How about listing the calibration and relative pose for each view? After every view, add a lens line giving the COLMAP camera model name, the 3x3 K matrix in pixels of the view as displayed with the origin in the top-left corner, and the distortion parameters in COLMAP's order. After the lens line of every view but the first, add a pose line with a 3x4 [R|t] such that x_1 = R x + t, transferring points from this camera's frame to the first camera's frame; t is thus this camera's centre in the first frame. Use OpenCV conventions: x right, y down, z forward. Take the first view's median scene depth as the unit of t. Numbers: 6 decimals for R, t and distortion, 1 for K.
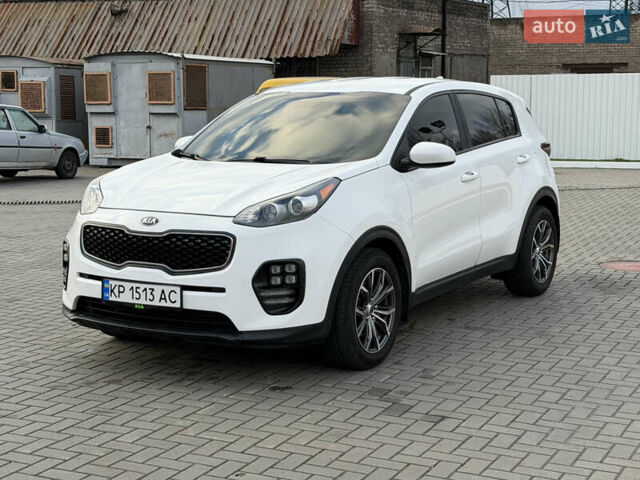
lens RADIAL K [[933.2, 0, 320.0], [0, 933.2, 240.0], [0, 0, 1]] dist [0.027059, 0.041140]
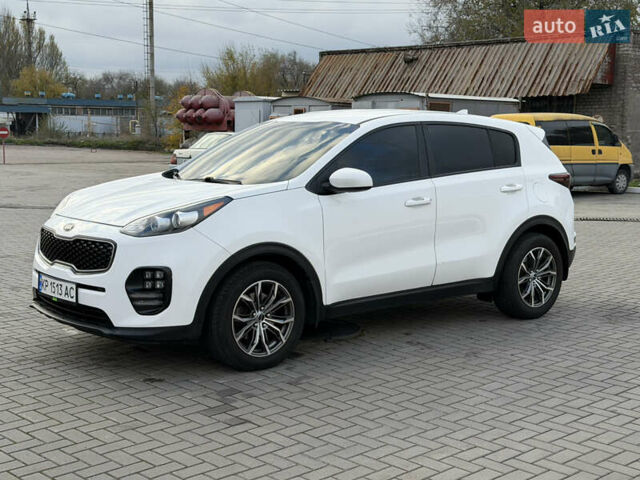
lens RADIAL K [[795.5, 0, 320.0], [0, 795.5, 240.0], [0, 0, 1]] dist [0.076374, -0.004759]
pose [[0.957133, 0.051455, -0.285043, 0.415936], [-0.055845, 0.998413, -0.007288, -0.014986], [0.284216, 0.022894, 0.958487, 0.122277]]
